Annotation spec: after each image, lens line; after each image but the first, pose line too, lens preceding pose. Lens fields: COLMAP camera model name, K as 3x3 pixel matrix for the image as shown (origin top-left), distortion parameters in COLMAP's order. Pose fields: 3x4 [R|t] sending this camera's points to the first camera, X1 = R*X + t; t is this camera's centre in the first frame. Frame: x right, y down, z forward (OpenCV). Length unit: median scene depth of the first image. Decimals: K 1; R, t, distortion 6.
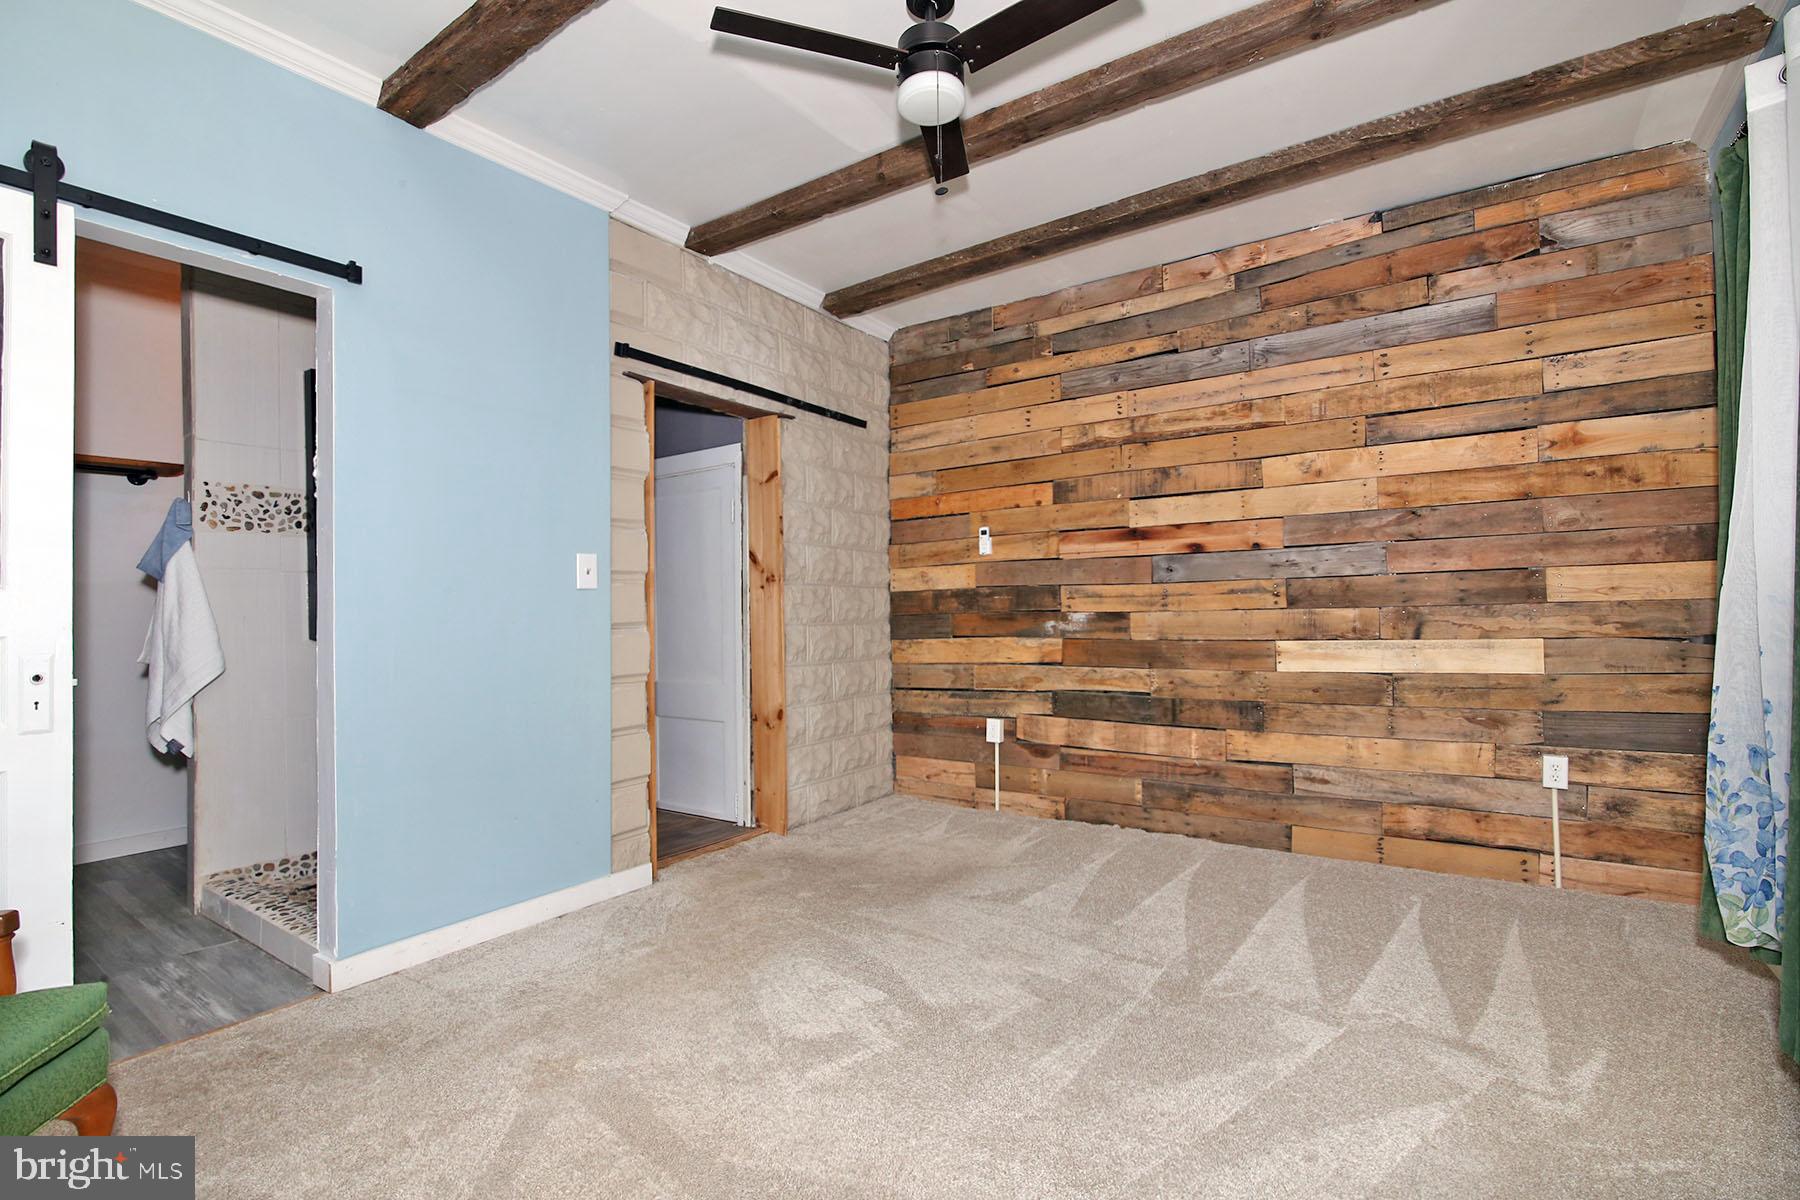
lens RADIAL K [[831.1, 0, 915.1], [0, 831.1, 608.3], [0, 0, 1]] dist [-0.015572, -0.000090]
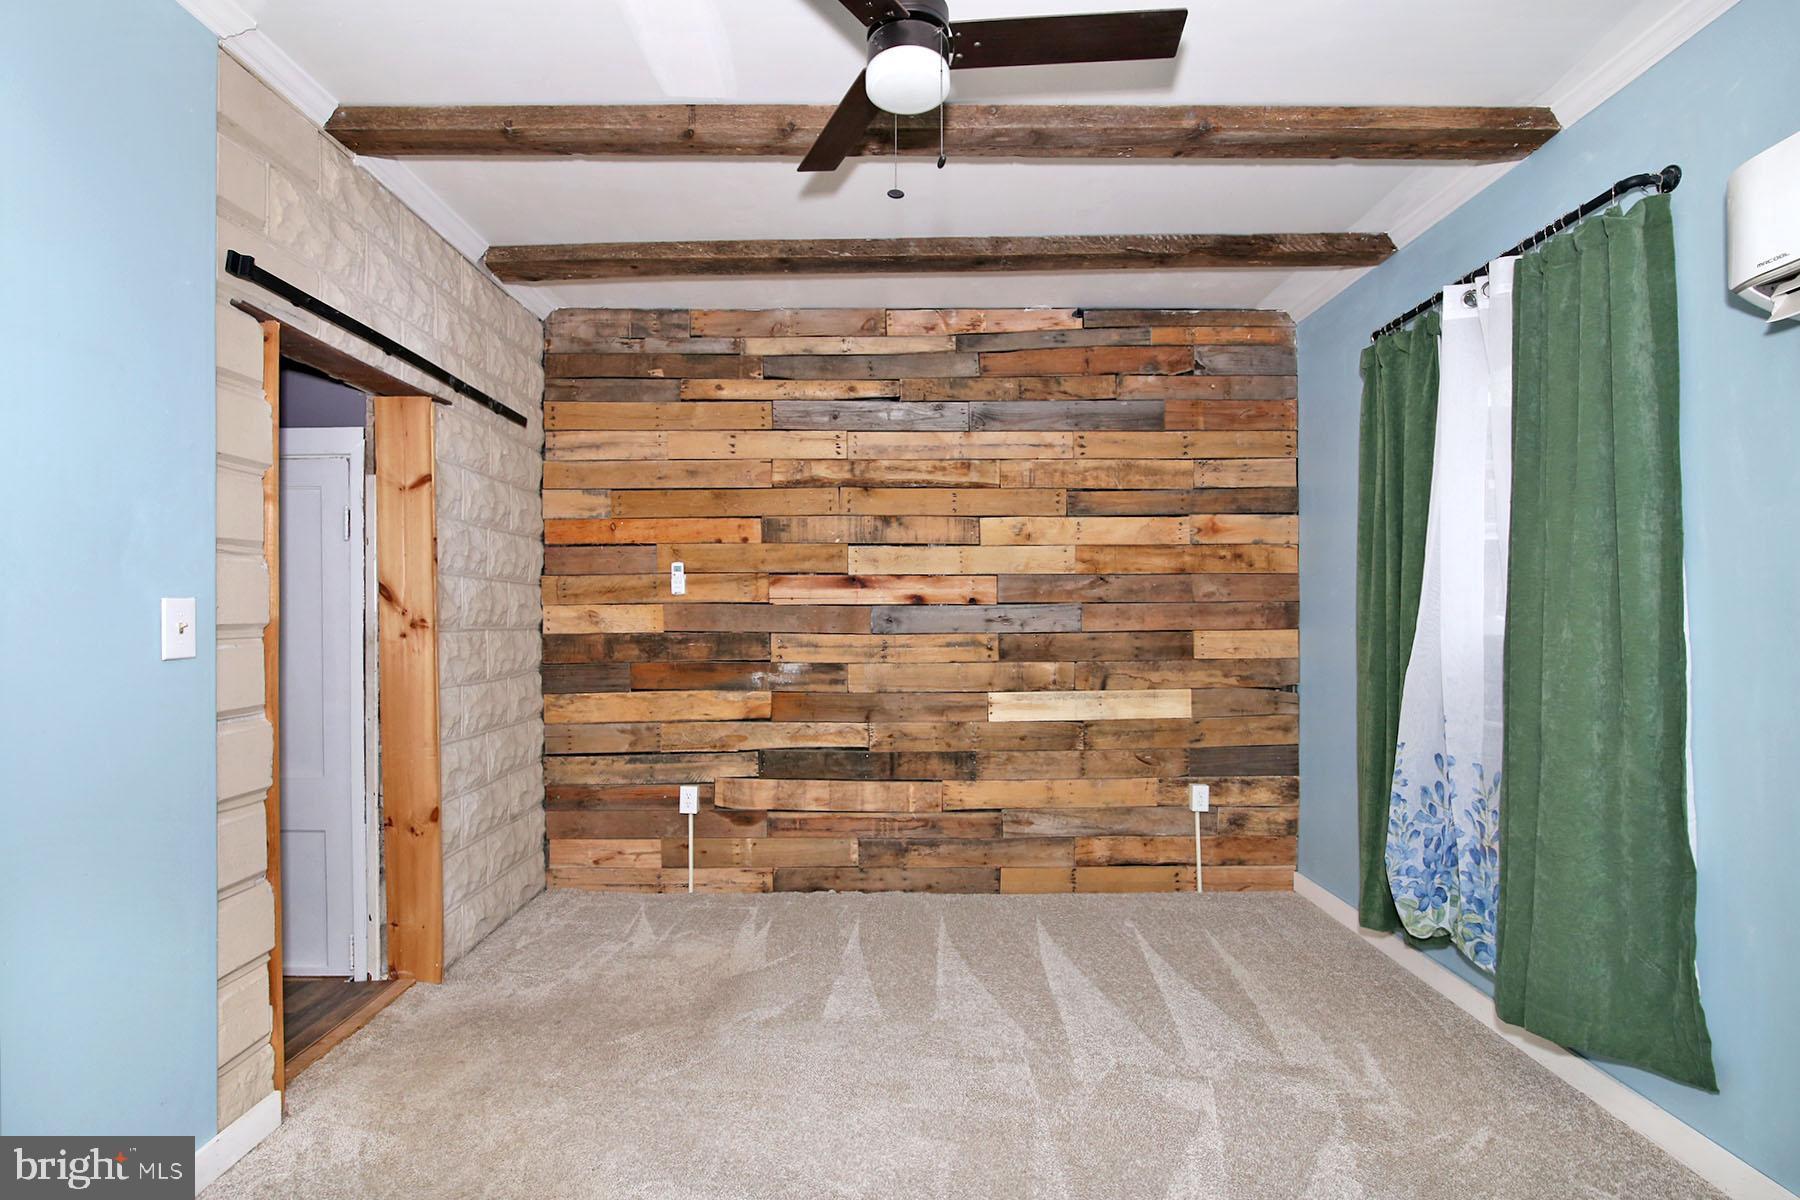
lens RADIAL K [[831.1, 0, 894.7], [0, 831.1, 605.7], [0, 0, 1]] dist [-0.015572, -0.000090]
pose [[0.828228, 0.023840, 0.559884, -0.264377], [-0.016280, 0.999697, -0.018485, -0.051077], [-0.560154, 0.006195, 0.828365, 0.204988]]
